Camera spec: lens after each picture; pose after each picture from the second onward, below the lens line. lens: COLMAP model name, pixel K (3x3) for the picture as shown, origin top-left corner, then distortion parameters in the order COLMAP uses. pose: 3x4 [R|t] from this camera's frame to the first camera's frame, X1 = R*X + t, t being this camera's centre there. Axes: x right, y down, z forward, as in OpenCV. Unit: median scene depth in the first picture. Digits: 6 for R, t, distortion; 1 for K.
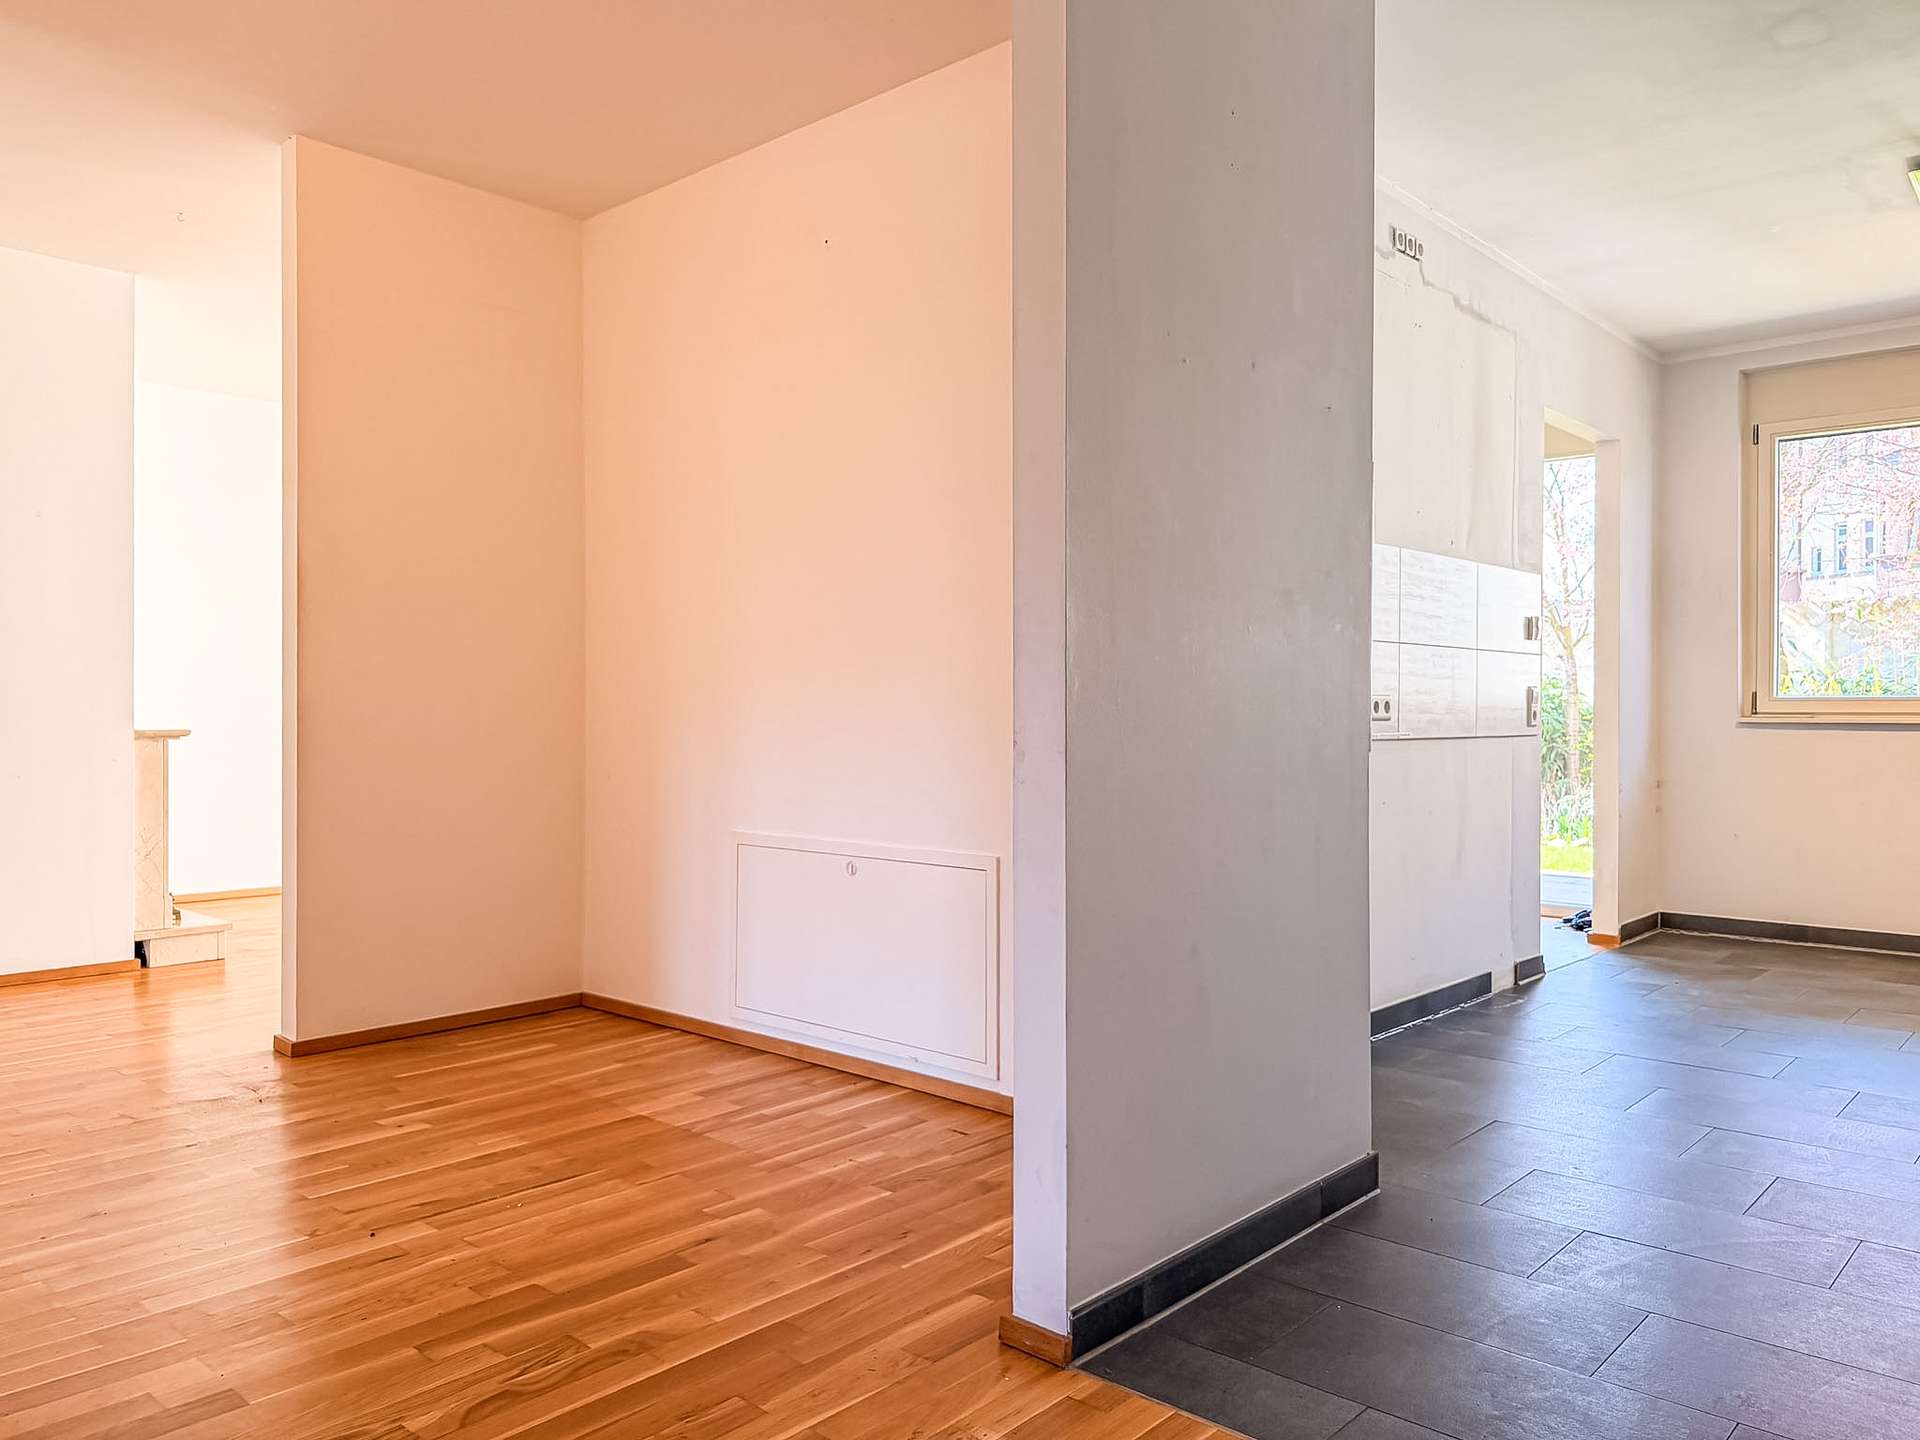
lens RADIAL K [[1365.8, 0, 960.0], [0, 1365.8, 720.0], [0, 0, 1]] dist [0.035656, -0.004763]
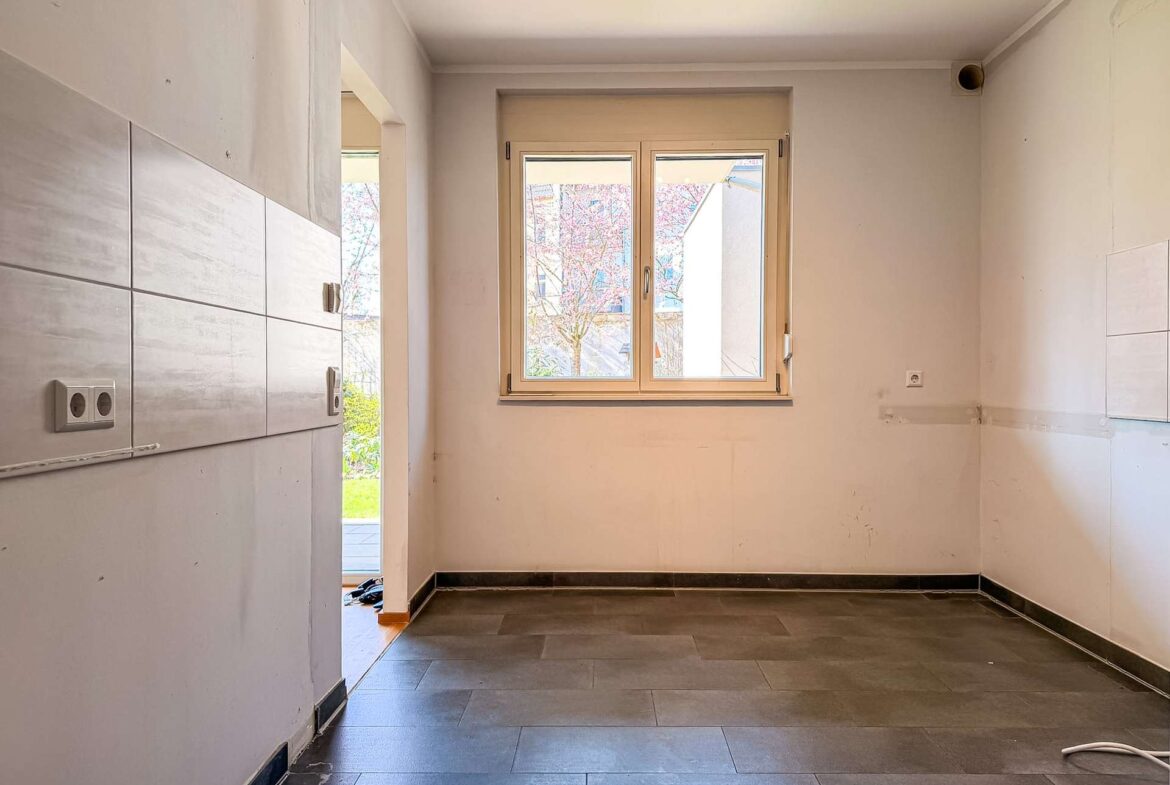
lens RADIAL K [[839.8, 0, 613.7], [0, 839.8, 406.0], [0, 0, 1]] dist [0.025540, -0.002247]
pose [[0.733286, -0.017885, 0.679685, 0.172189], [-0.001971, 0.999594, 0.028429, -0.014202], [-0.679917, -0.022187, 0.732953, 0.454009]]
